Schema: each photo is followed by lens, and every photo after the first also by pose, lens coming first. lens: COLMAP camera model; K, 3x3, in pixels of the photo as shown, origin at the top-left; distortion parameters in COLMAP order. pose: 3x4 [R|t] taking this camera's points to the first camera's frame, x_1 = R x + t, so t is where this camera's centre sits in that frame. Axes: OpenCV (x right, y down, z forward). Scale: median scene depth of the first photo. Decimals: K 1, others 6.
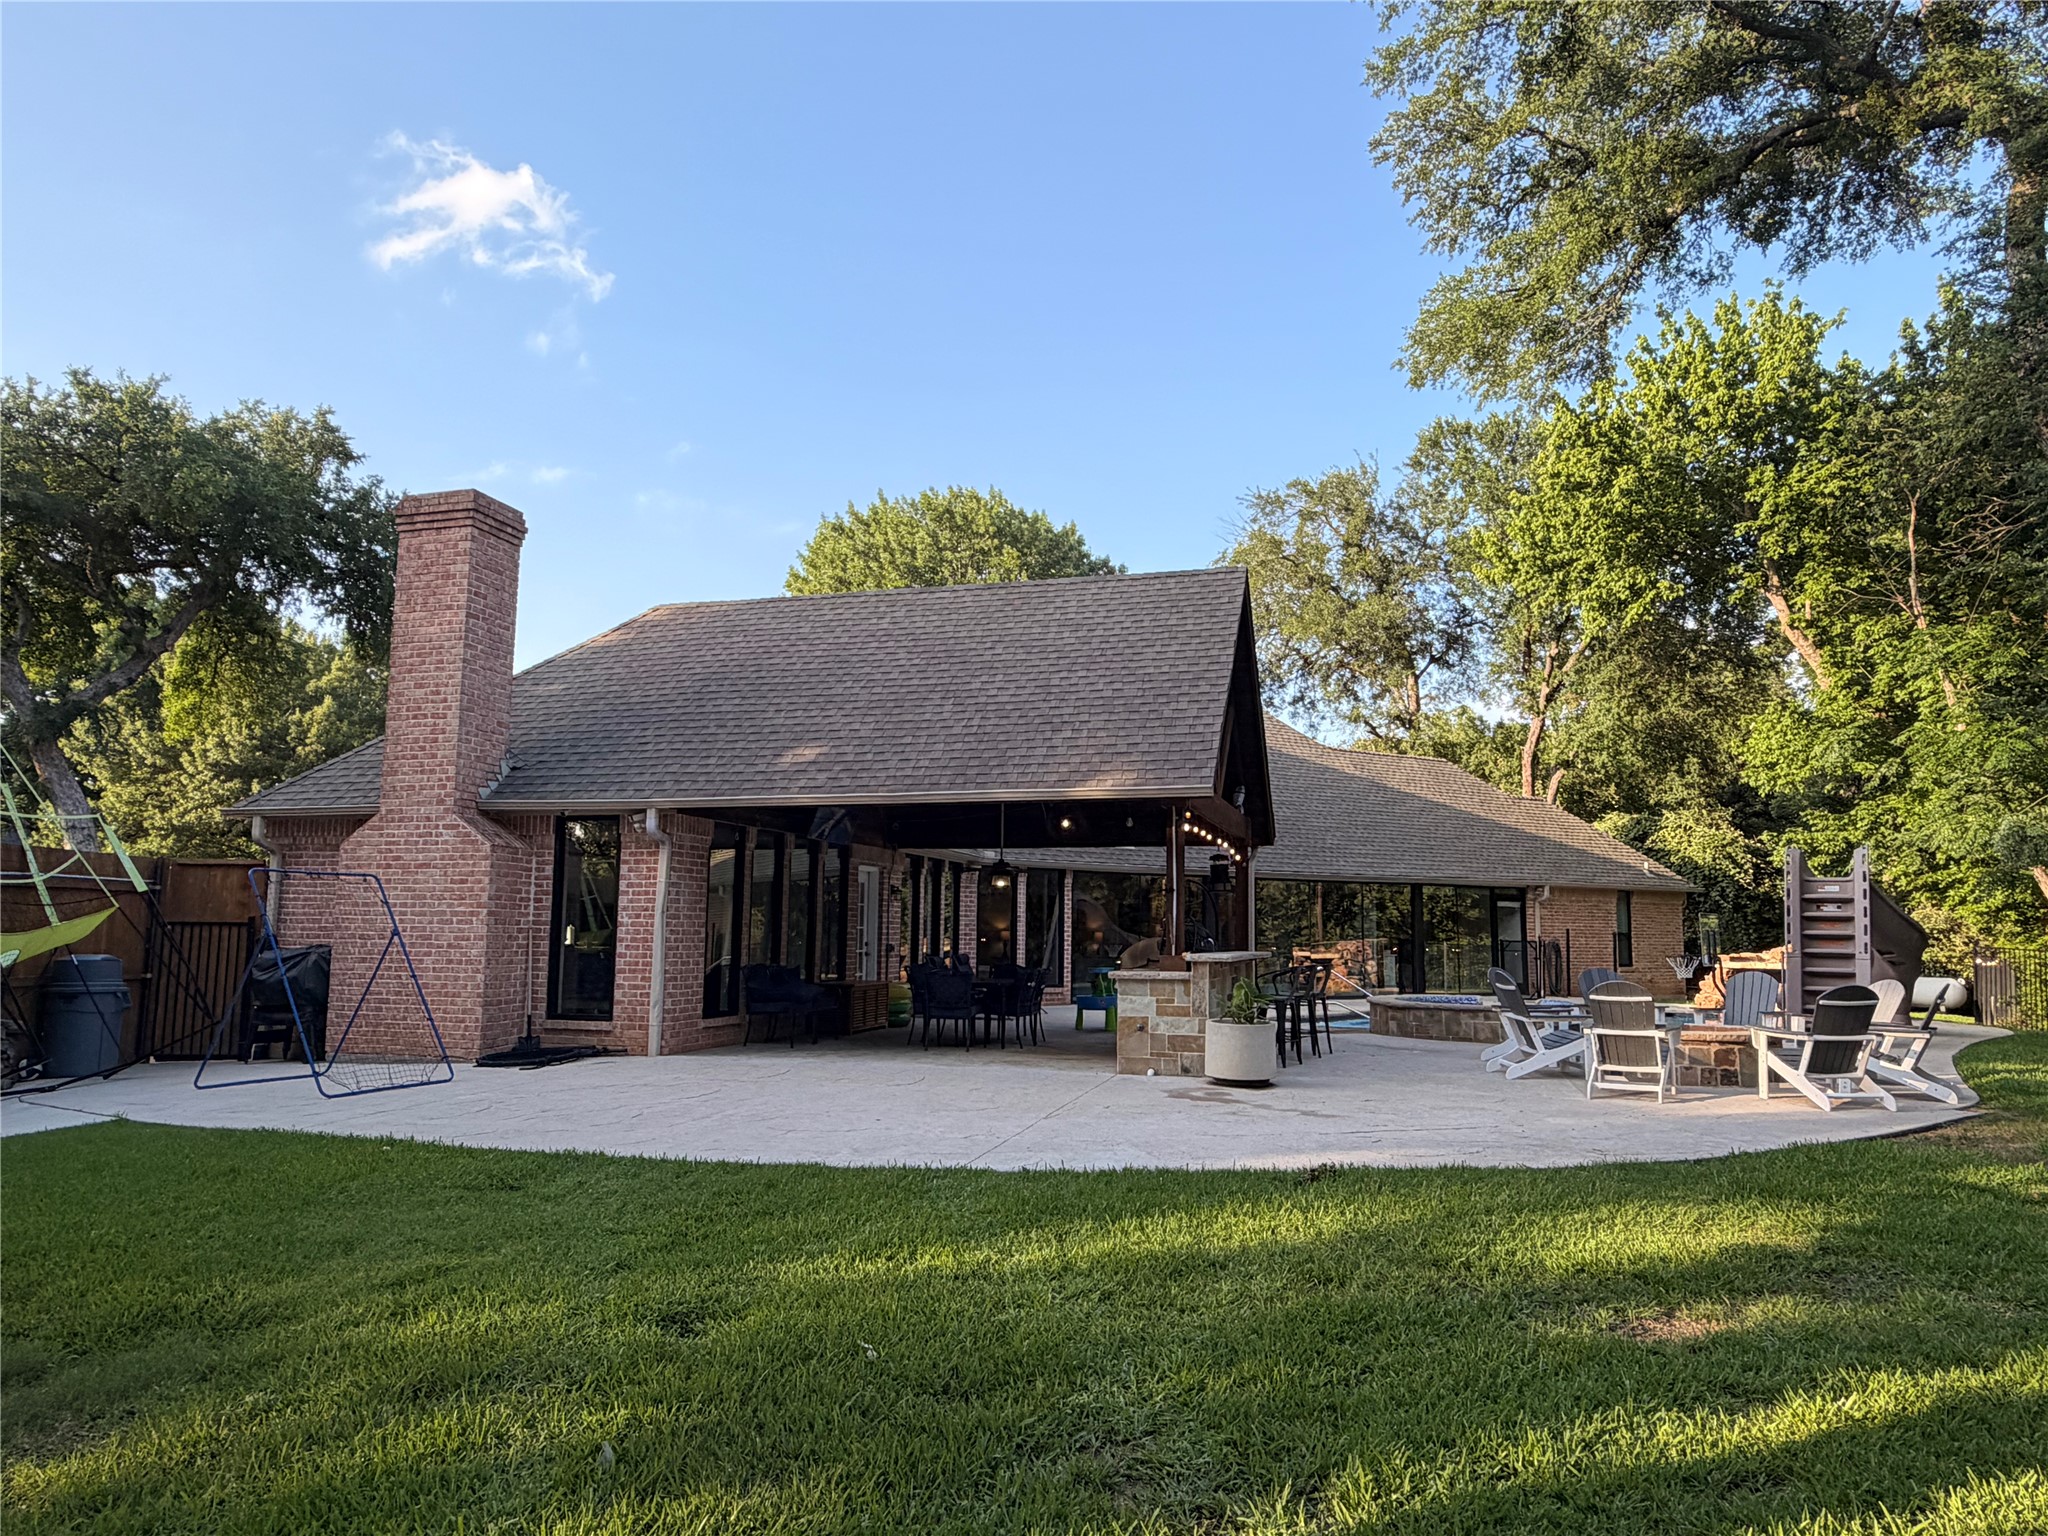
lens RADIAL K [[1304.9, 0, 1023.4], [0, 1304.9, 762.4], [0, 0, 1]] dist [0.002485, 0.000236]
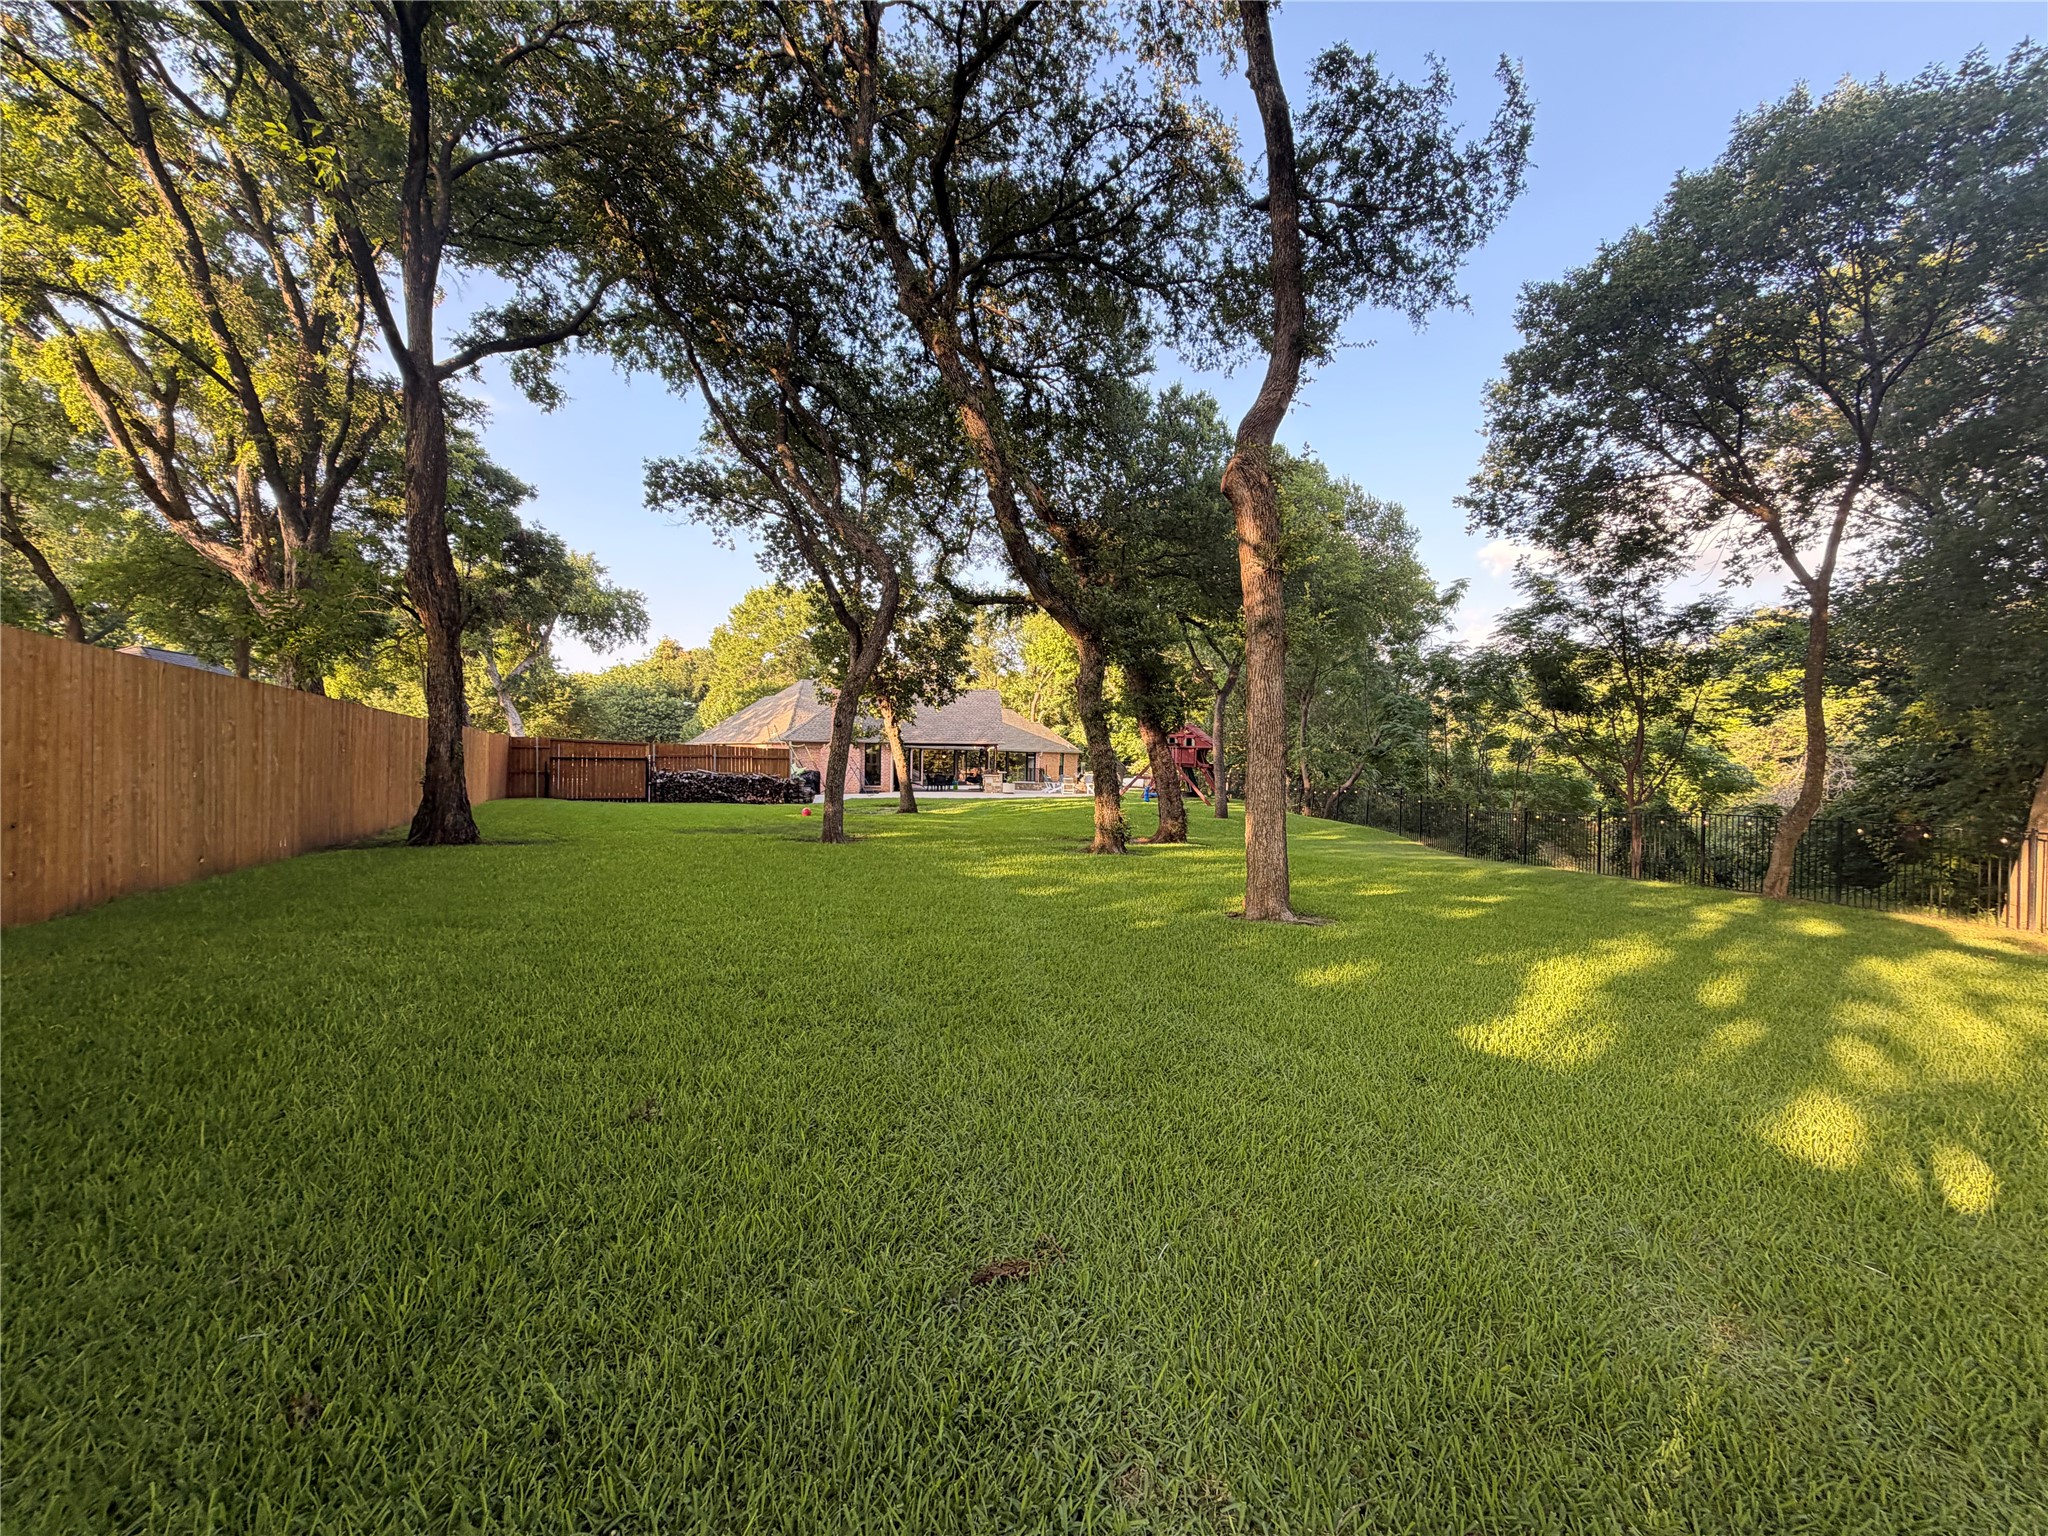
lens RADIAL K [[819.2, 0, 1017.1], [0, 819.2, 767.5], [0, 0, 1]] dist [0.000709, 0.000842]
pose [[0.922908, -0.000614, 0.385021, -0.456142], [-0.052722, 0.990378, 0.127956, -0.127701], [-0.381395, -0.138391, 0.913995, -0.881258]]
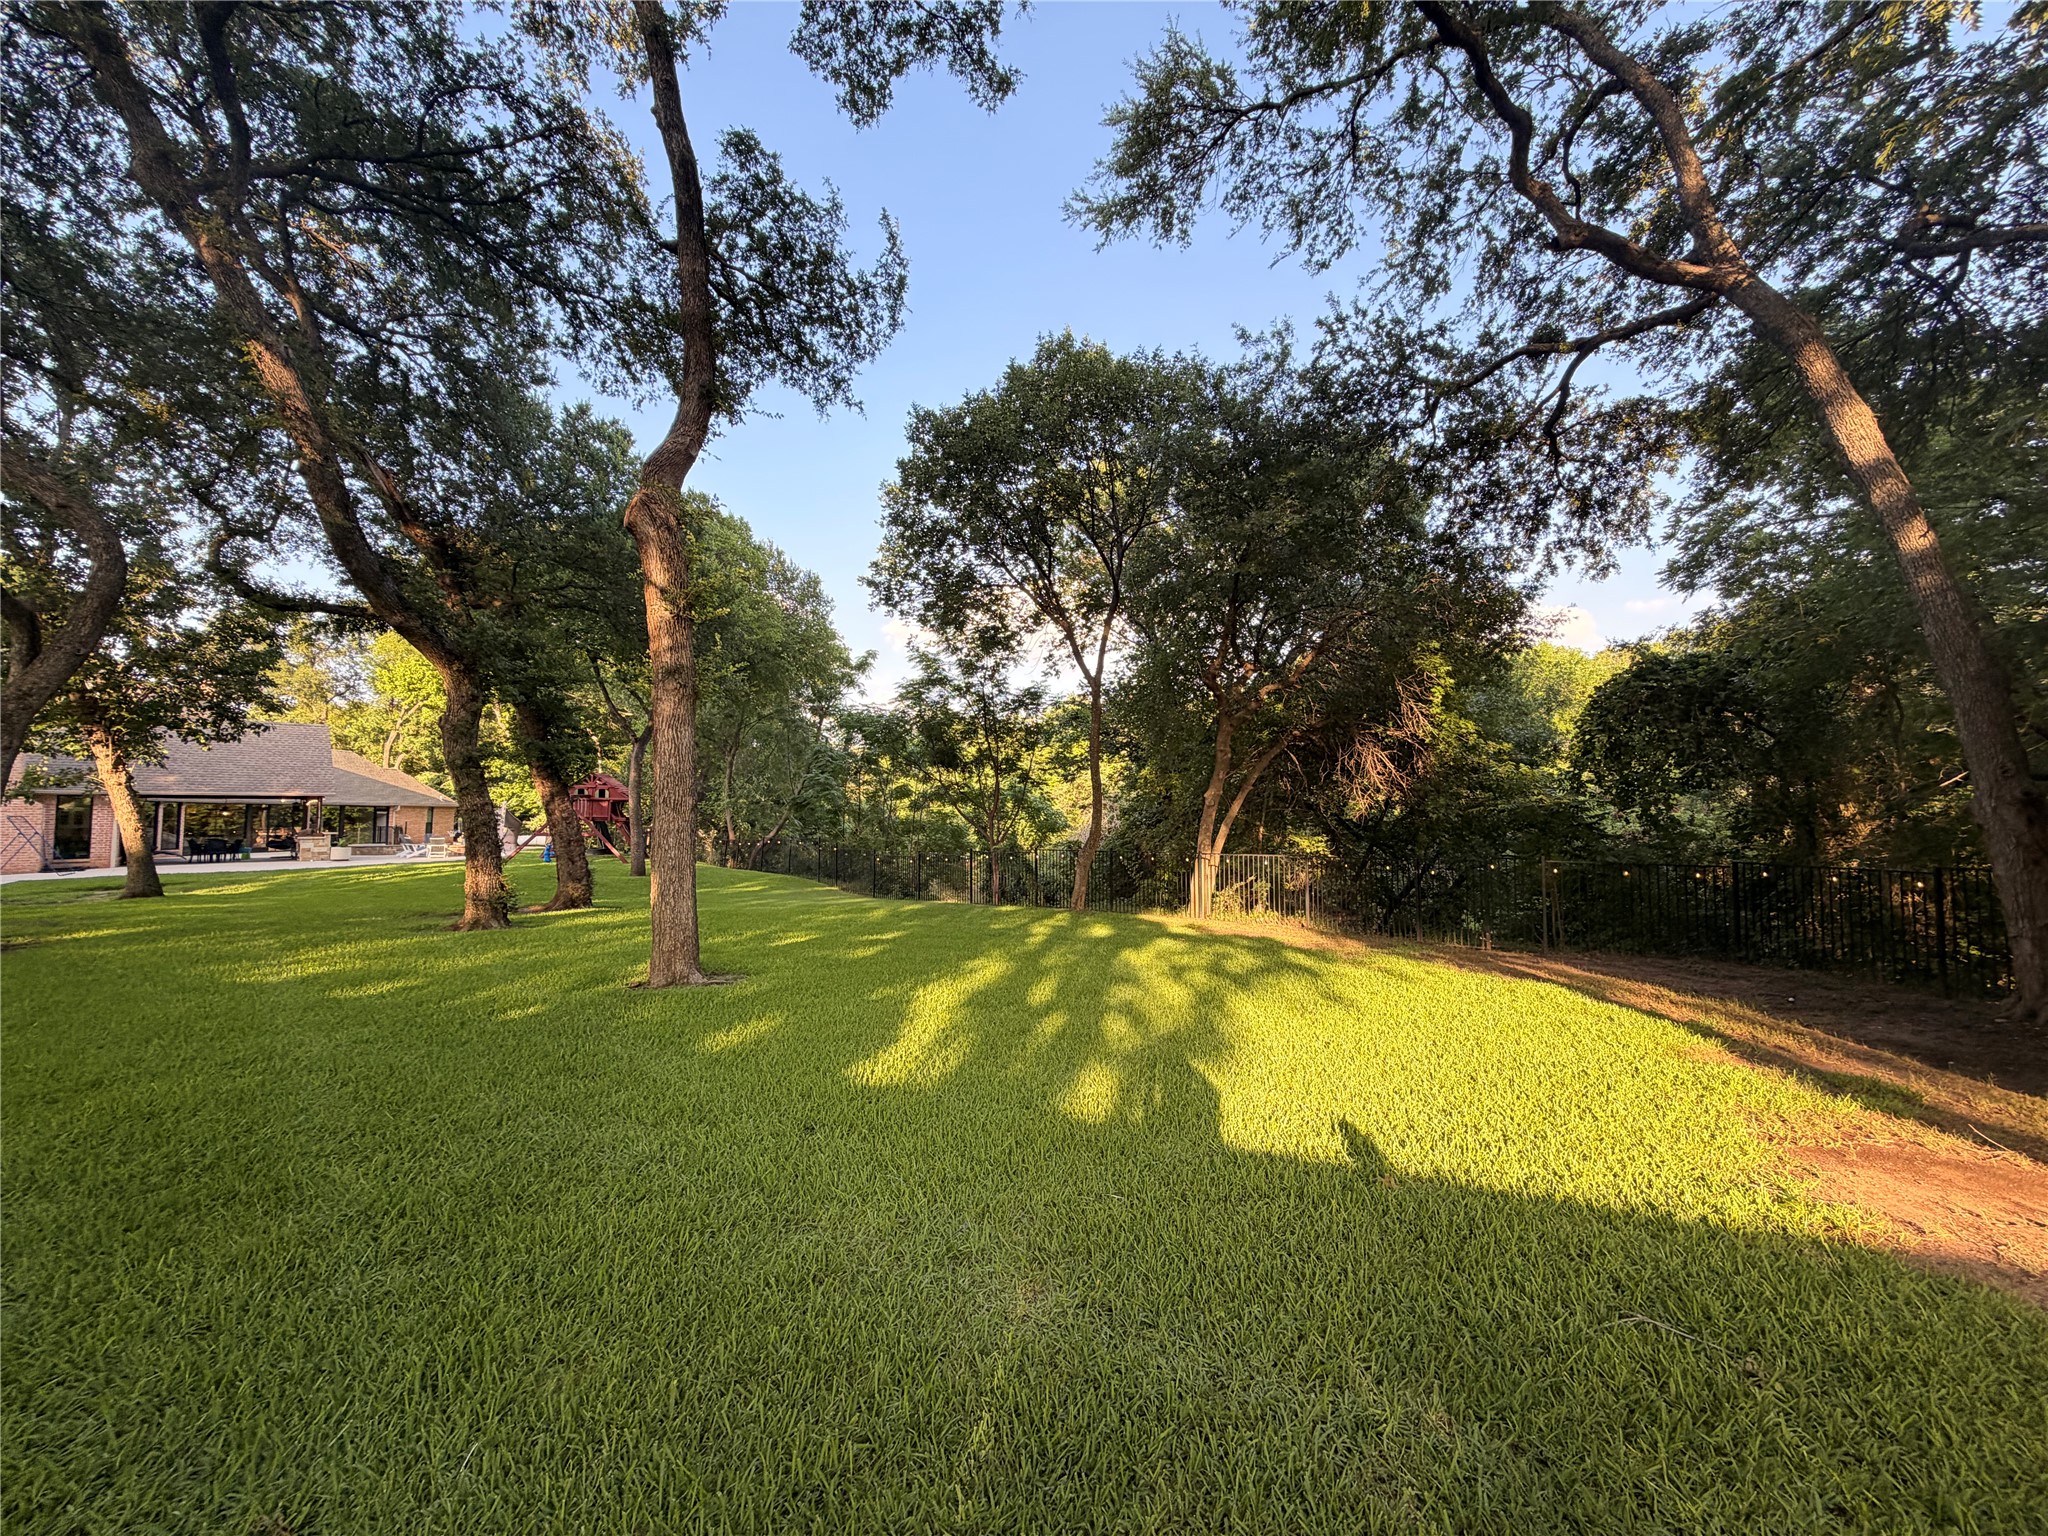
lens RADIAL K [[819.2, 0, 1021.1], [0, 819.2, 767.1], [0, 0, 1]] dist [0.000709, 0.000842]
pose [[0.481044, 0.039799, 0.875793, -0.445743], [-0.102836, 0.994634, 0.011285, -0.128989], [-0.870644, -0.095492, 0.482555, -0.881996]]
